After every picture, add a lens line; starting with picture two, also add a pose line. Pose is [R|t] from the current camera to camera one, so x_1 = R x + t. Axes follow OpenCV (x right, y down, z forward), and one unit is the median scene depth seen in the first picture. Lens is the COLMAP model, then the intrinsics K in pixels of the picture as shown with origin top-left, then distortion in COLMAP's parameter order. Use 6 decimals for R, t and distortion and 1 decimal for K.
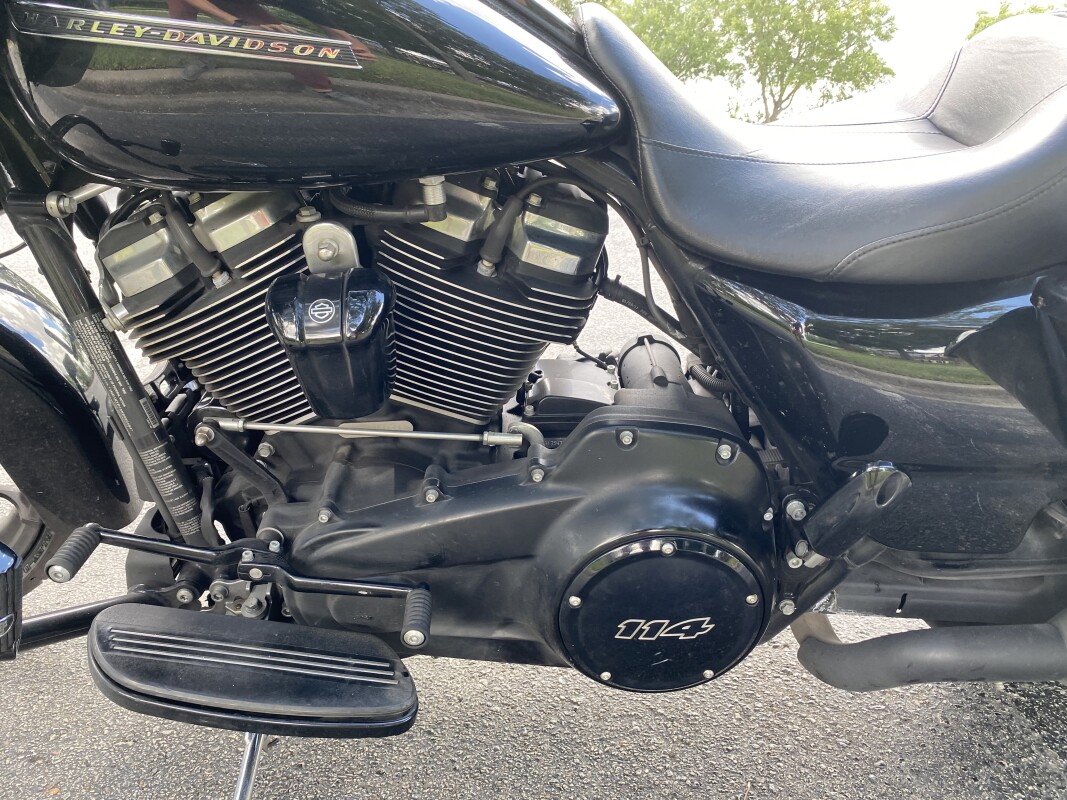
lens RADIAL K [[799.7, 0, 536.2], [0, 799.7, 396.8], [0, 0, 1]] dist [-0.015657, 0.019096]
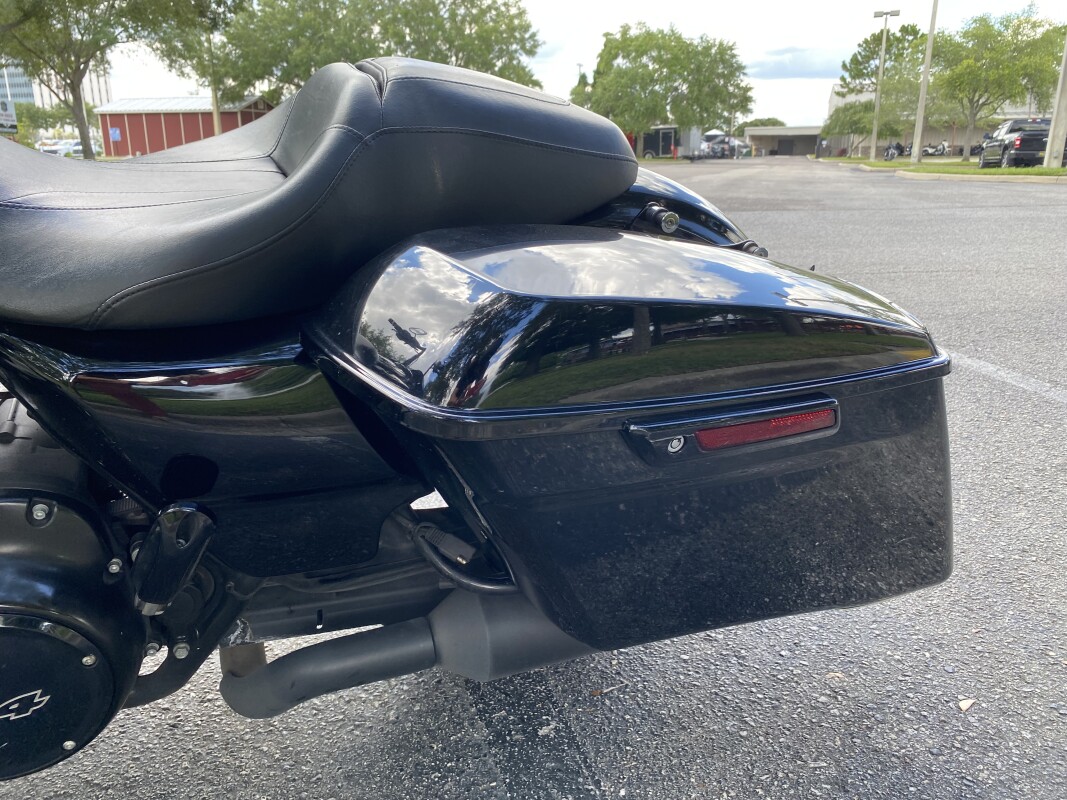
lens RADIAL K [[799.7, 0, 530.9], [0, 799.7, 384.2], [0, 0, 1]] dist [-0.015657, 0.019096]
pose [[0.927789, -0.101267, 0.359099, 0.335411], [0.108375, 0.994110, 0.000340, -0.013536], [-0.357018, 0.038602, 0.933299, -0.069362]]
